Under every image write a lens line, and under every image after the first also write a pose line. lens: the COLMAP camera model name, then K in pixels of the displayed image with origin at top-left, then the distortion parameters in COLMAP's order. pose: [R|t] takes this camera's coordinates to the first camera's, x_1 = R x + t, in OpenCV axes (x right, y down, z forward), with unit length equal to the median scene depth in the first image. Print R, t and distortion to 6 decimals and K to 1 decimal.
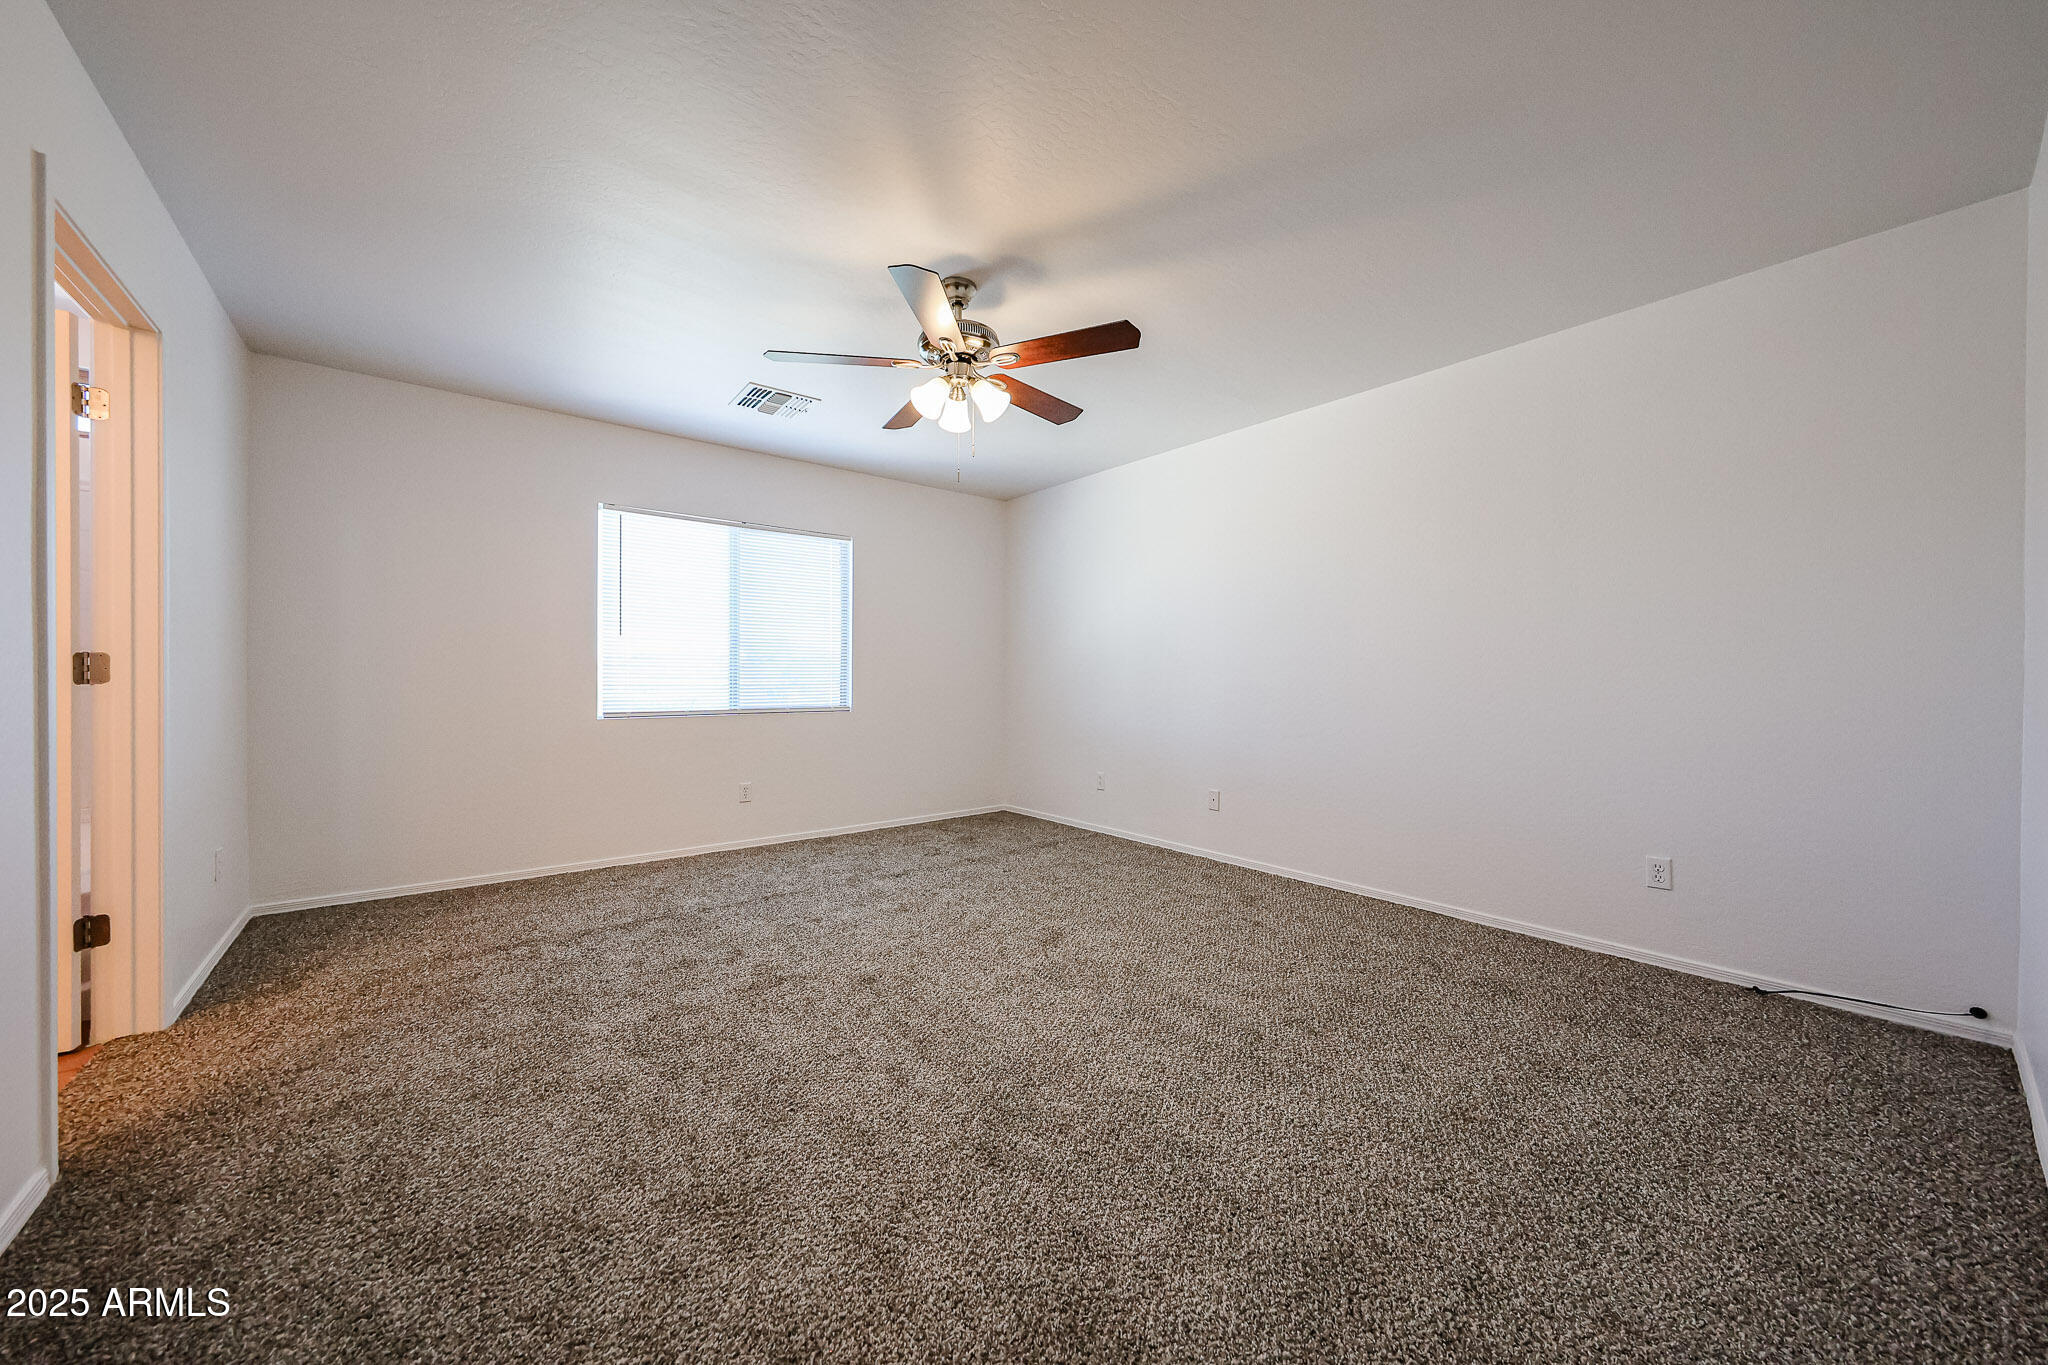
lens RADIAL K [[747.3, 0, 1023.7], [0, 747.3, 681.2], [0, 0, 1]] dist [-0.000407, -0.000137]
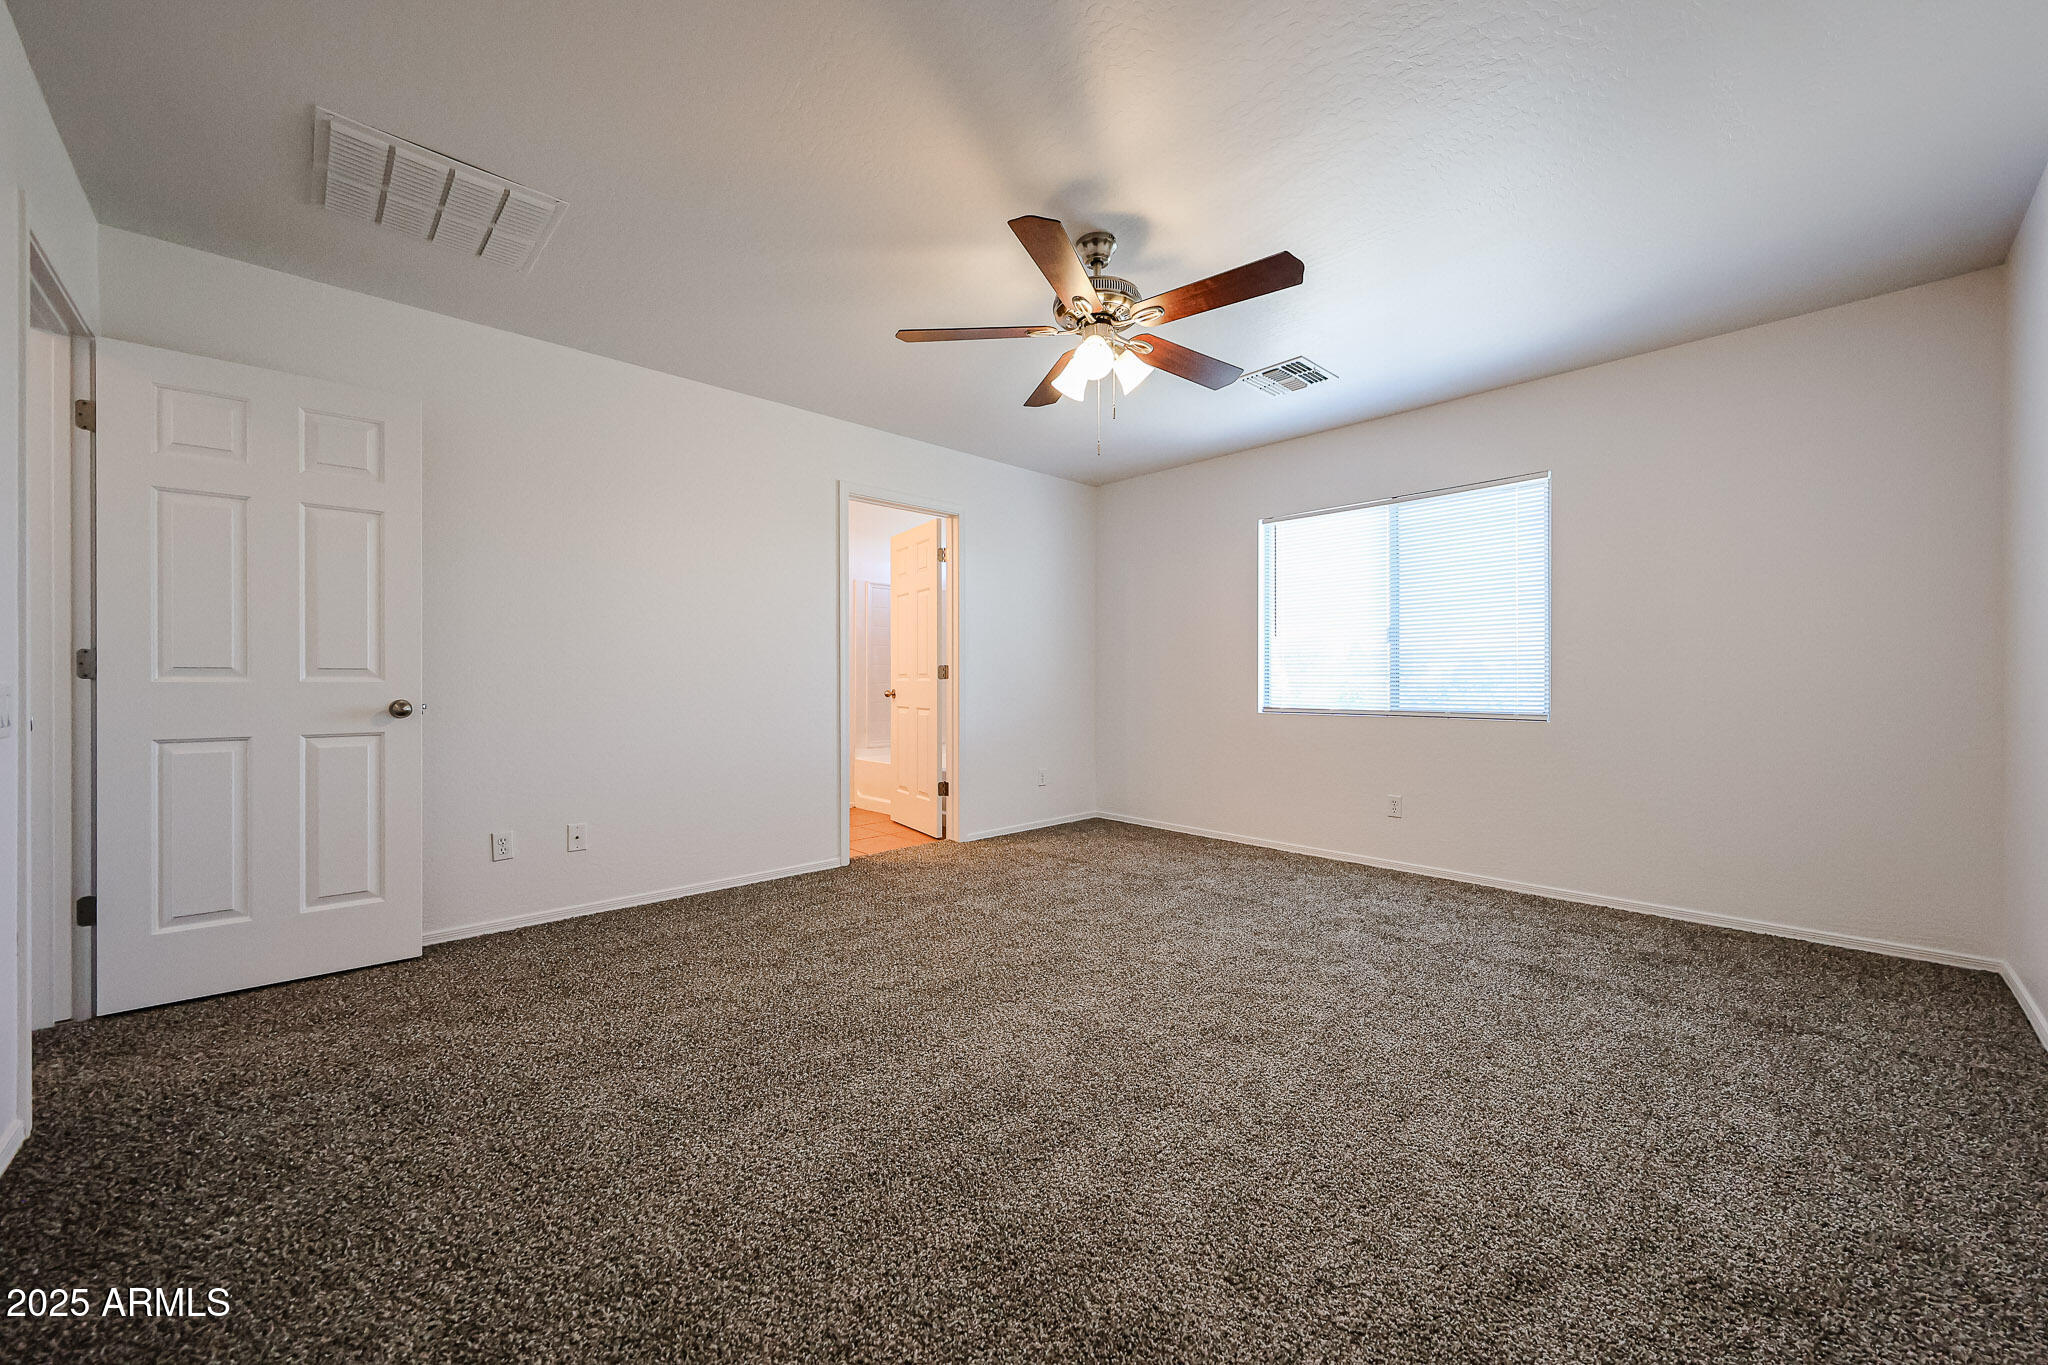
lens RADIAL K [[747.3, 0, 972.4], [0, 747.3, 677.3], [0, 0, 1]] dist [-0.000407, -0.000137]
pose [[0.046473, -0.000176, -0.998920, 0.561391], [-0.000088, 1.000000, -0.000180, -0.001127], [0.998920, 0.000097, 0.046473, 0.544413]]
